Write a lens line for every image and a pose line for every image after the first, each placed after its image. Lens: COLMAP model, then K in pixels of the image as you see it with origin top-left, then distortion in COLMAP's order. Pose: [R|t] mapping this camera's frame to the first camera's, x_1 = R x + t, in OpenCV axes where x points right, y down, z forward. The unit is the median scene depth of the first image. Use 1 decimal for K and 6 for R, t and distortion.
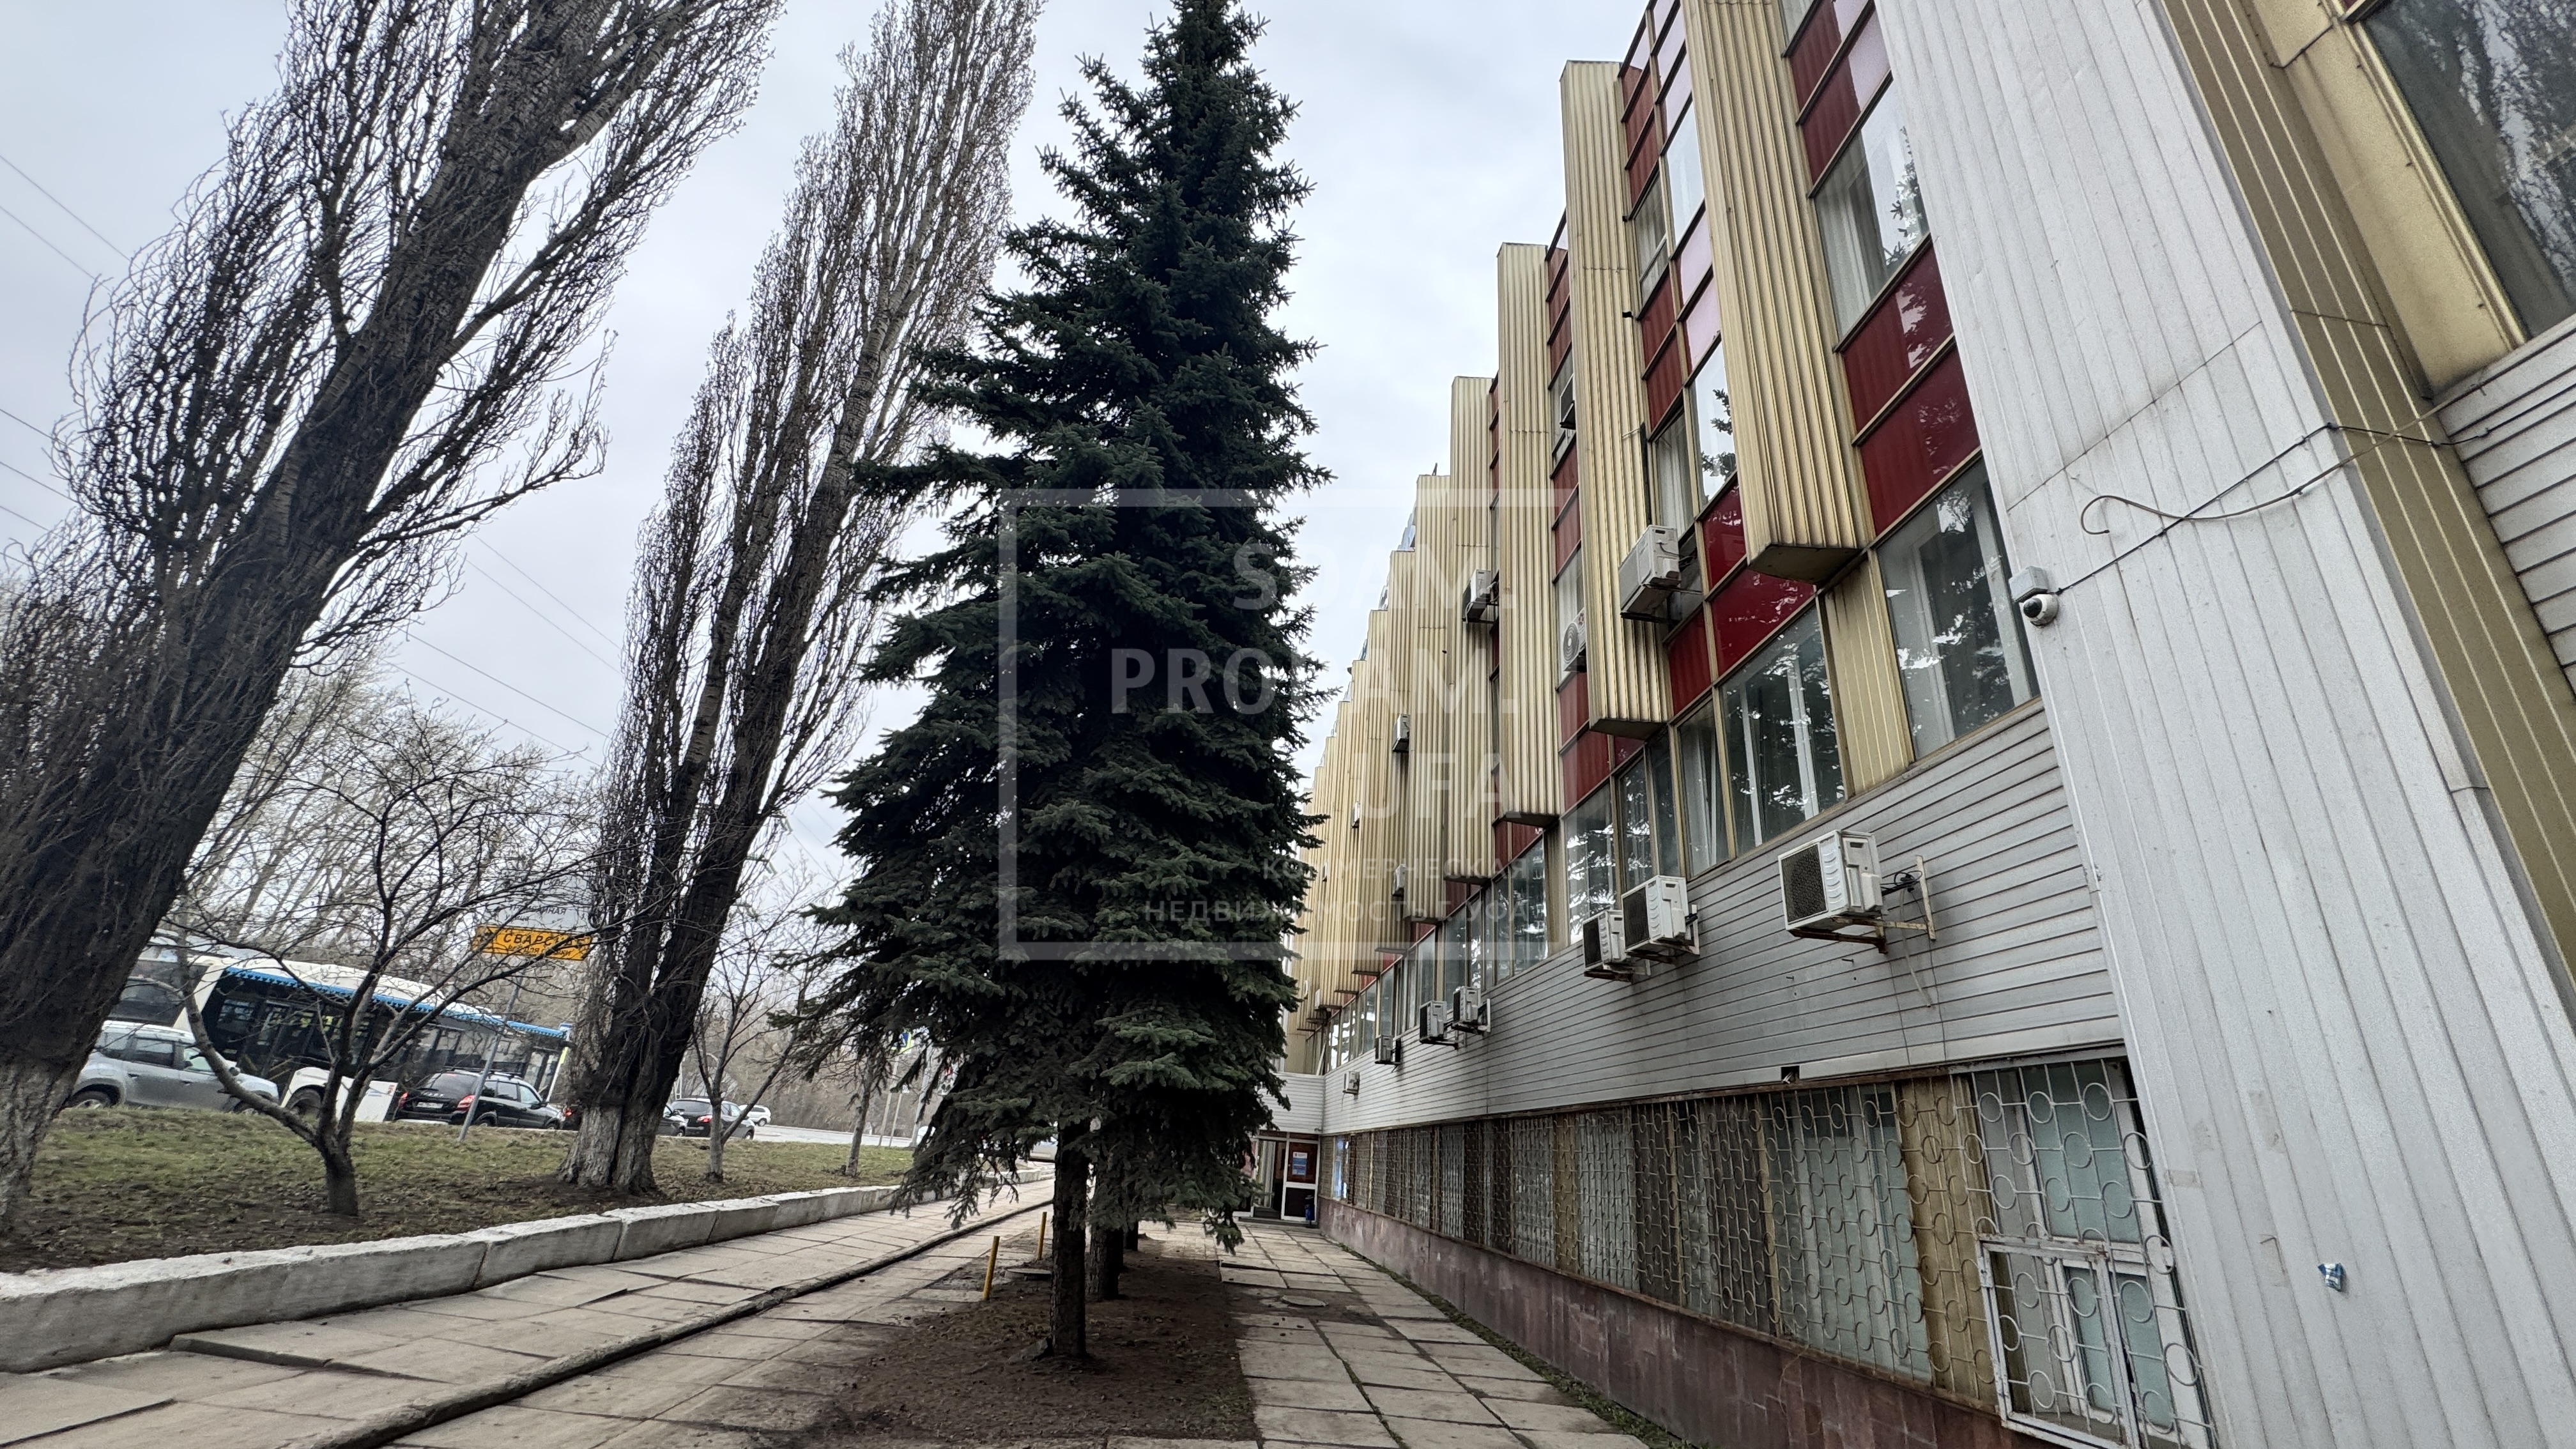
lens RADIAL K [[1023.2, 0, 1288.0], [0, 1023.2, 724.5], [0, 0, 1]] dist [0.000395, 0.000055]
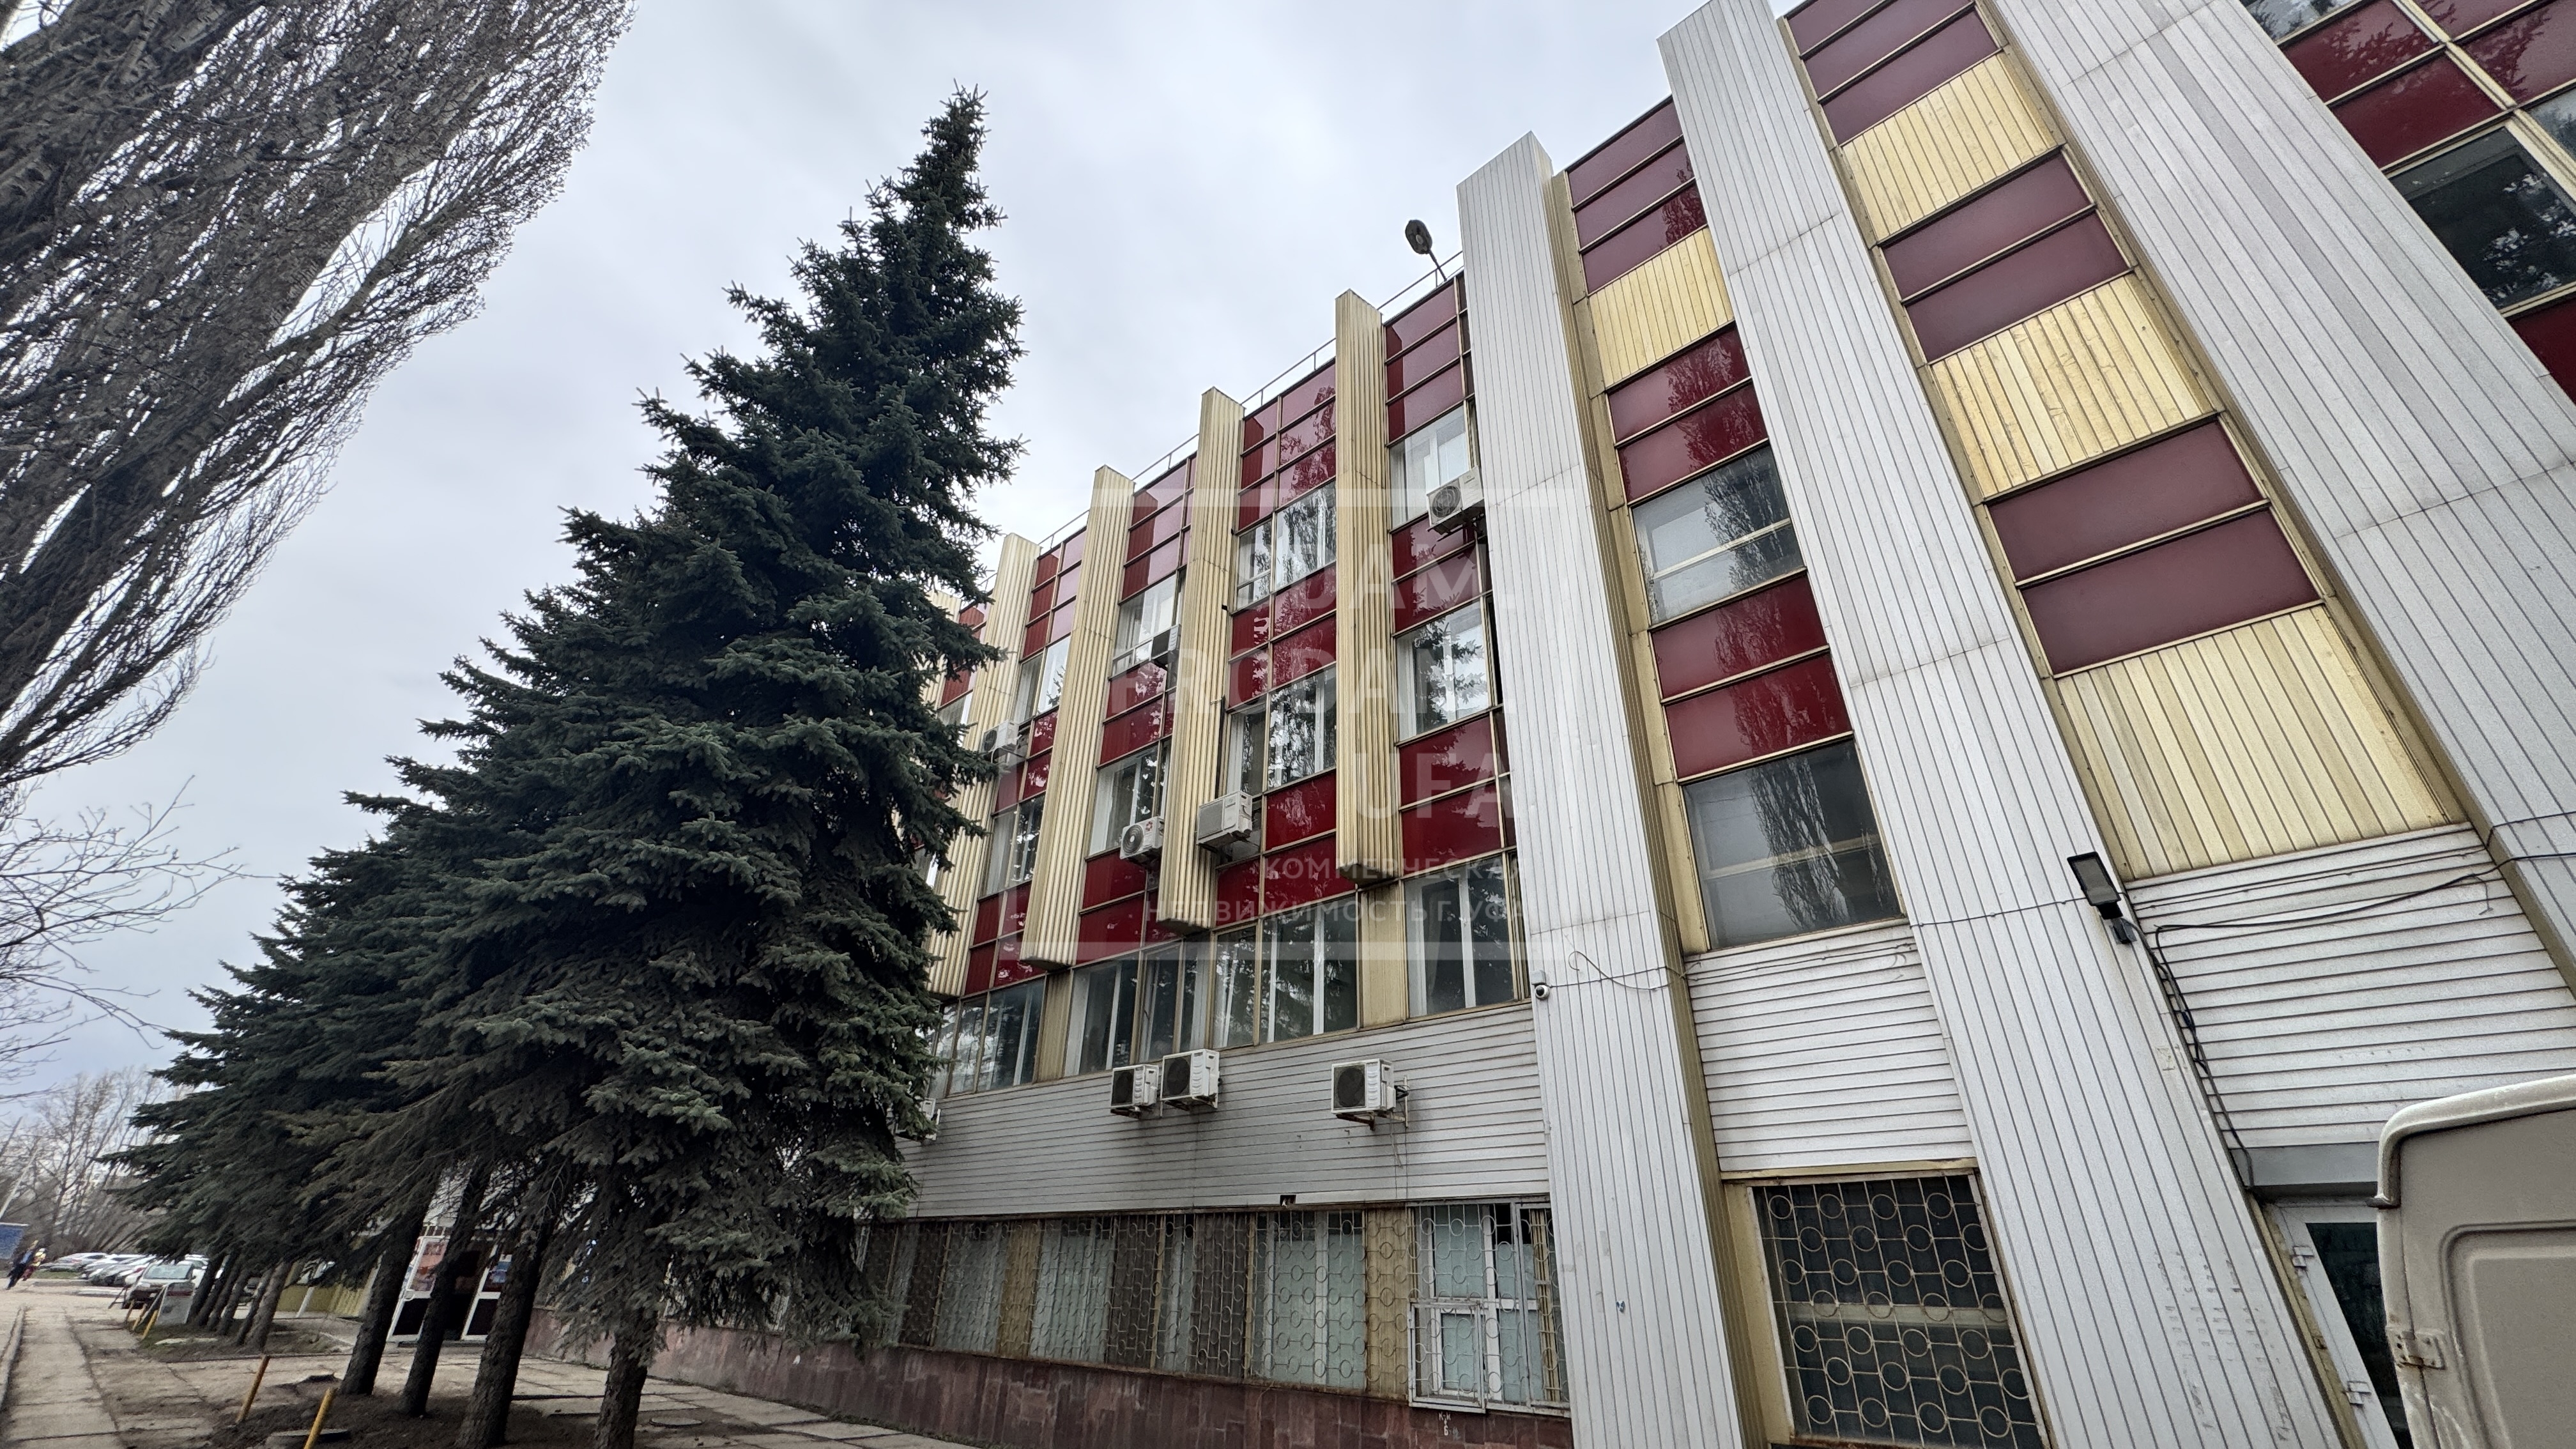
lens RADIAL K [[1023.2, 0, 1288.0], [0, 1023.2, 724.5], [0, 0, 1]] dist [0.000395, 0.000055]
pose [[0.735169, 0.274166, 0.619968, -0.725146], [-0.235838, 0.960874, -0.145263, -0.137205], [-0.635537, -0.039419, 0.771063, -0.184138]]
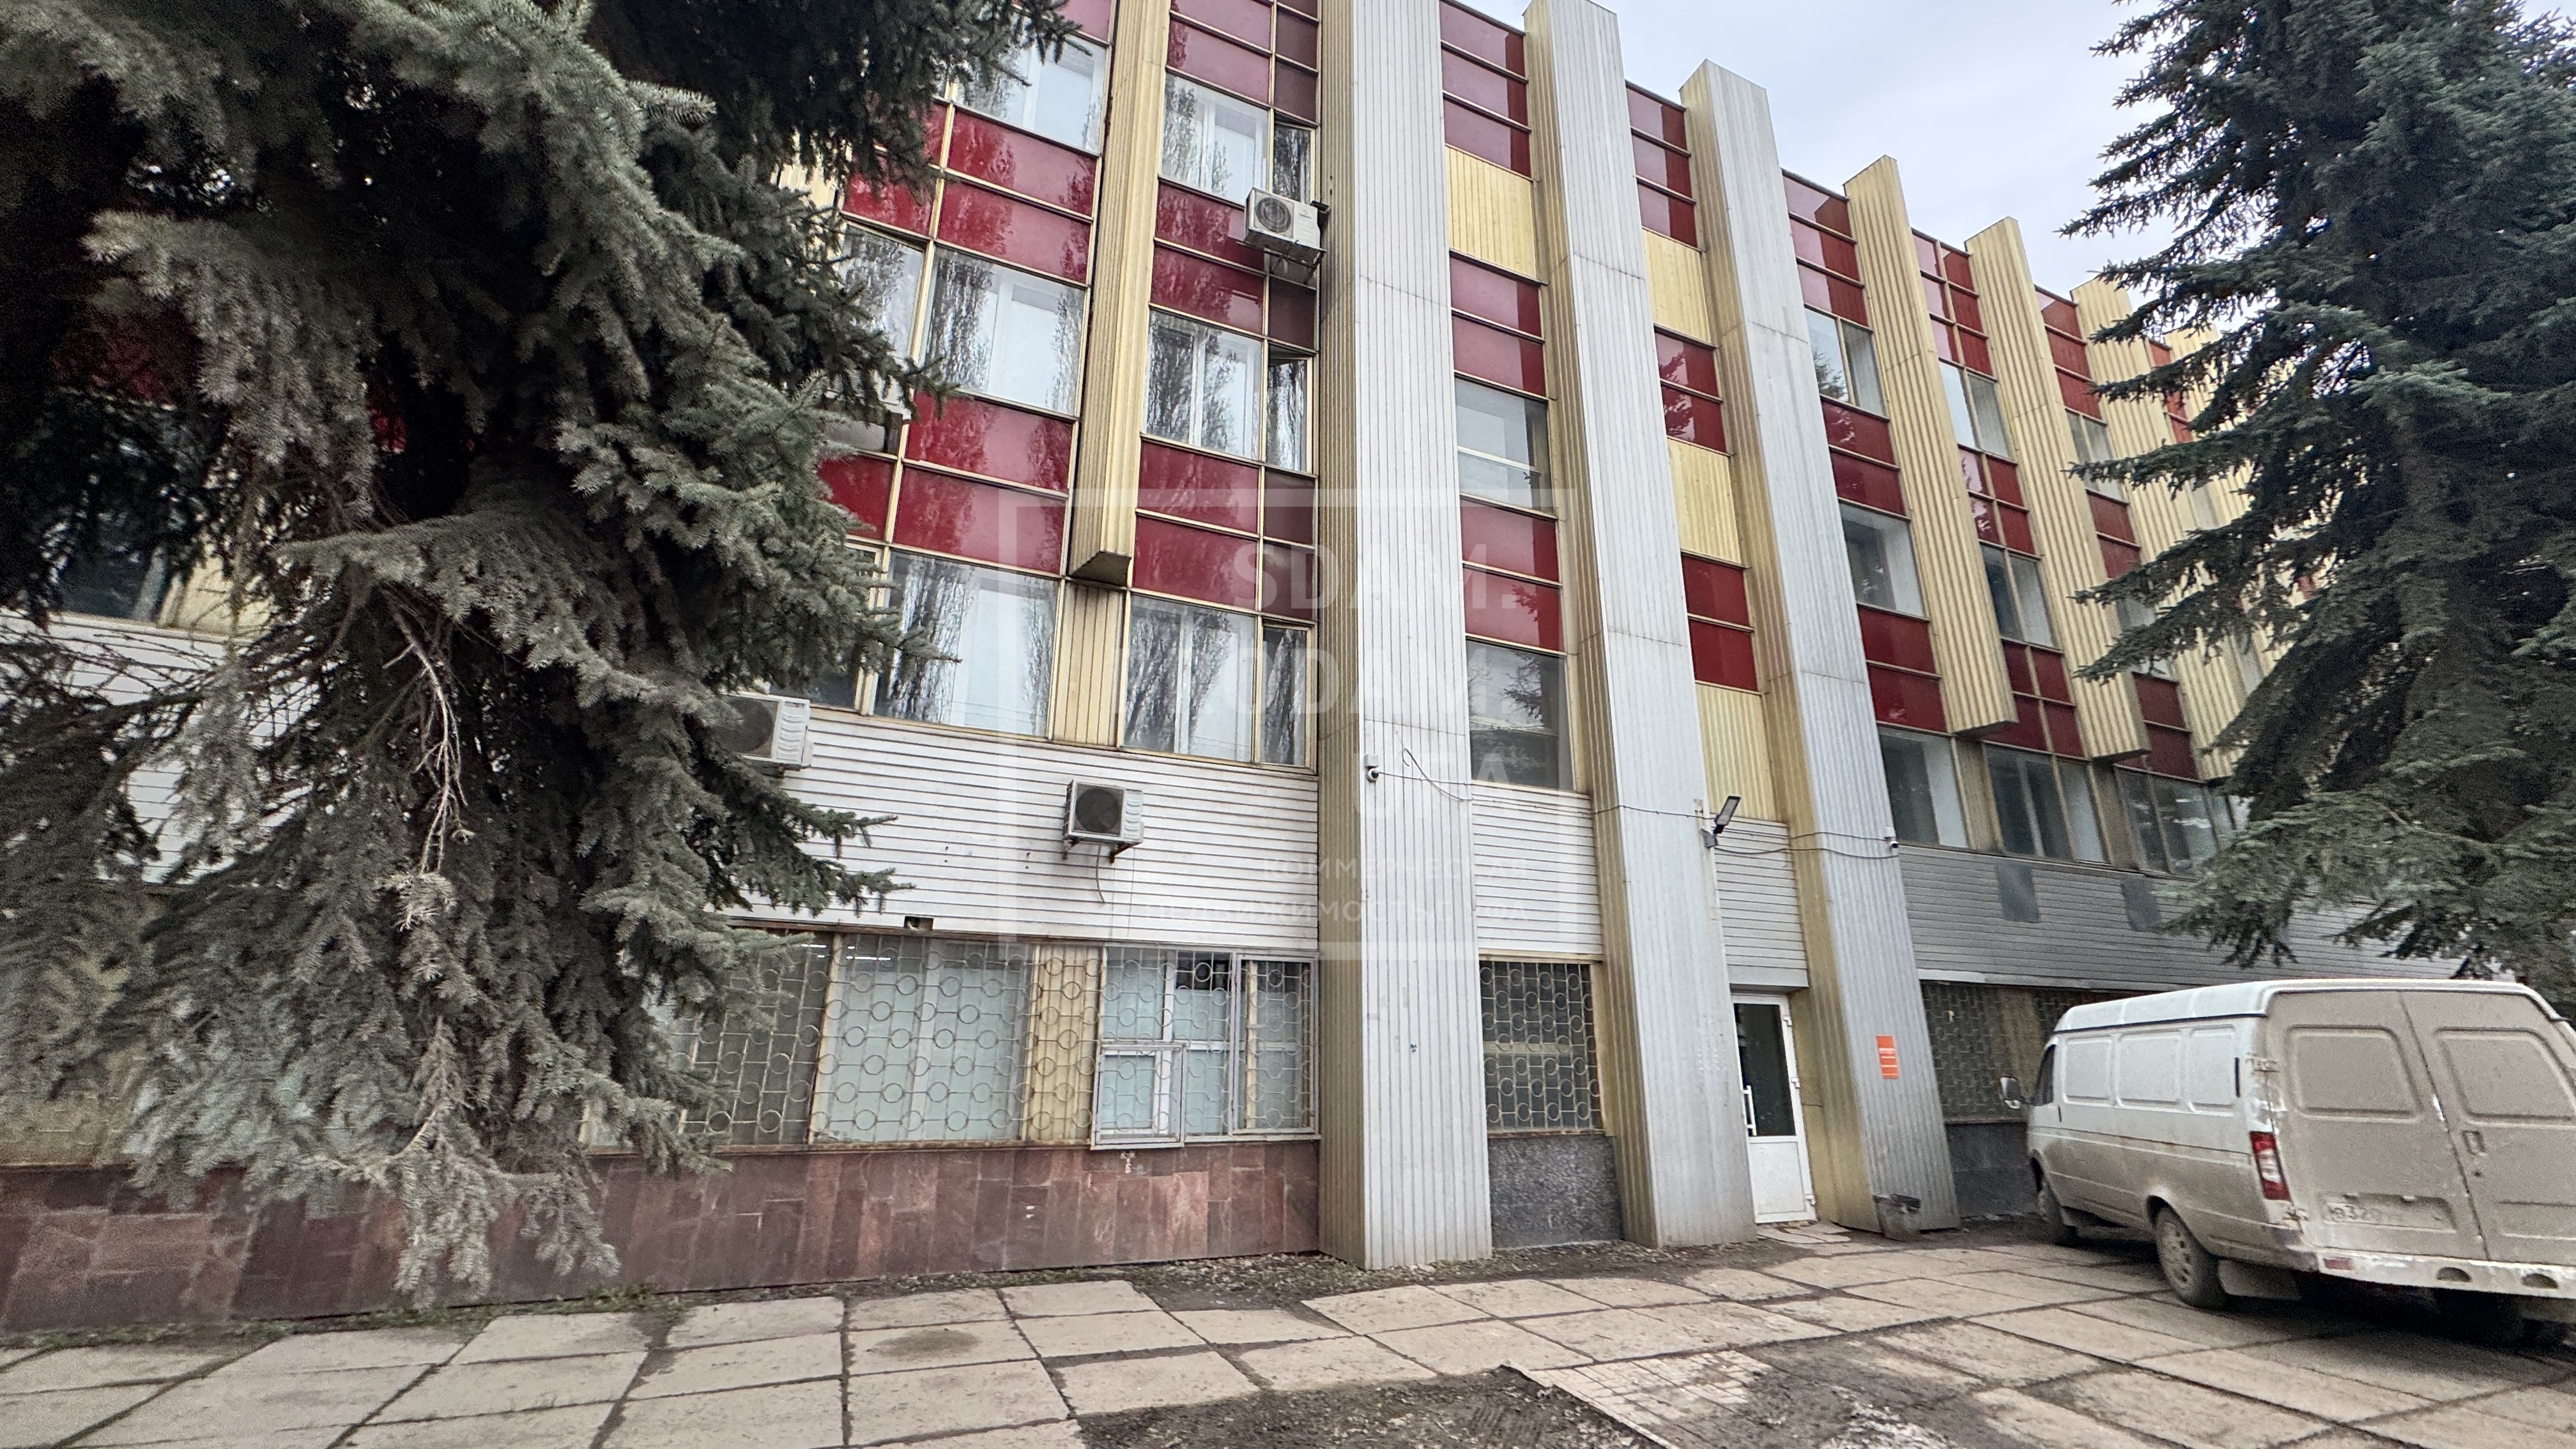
lens RADIAL K [[1026.6, 0, 1297.7], [0, 1026.6, 719.8], [0, 0, 1]] dist [-0.001572, 0.000509]
pose [[-0.316237, 0.206080, 0.926027, -0.849716], [-0.410725, 0.850155, -0.329457, 0.380895], [-0.855161, -0.484528, -0.184208, 1.036066]]
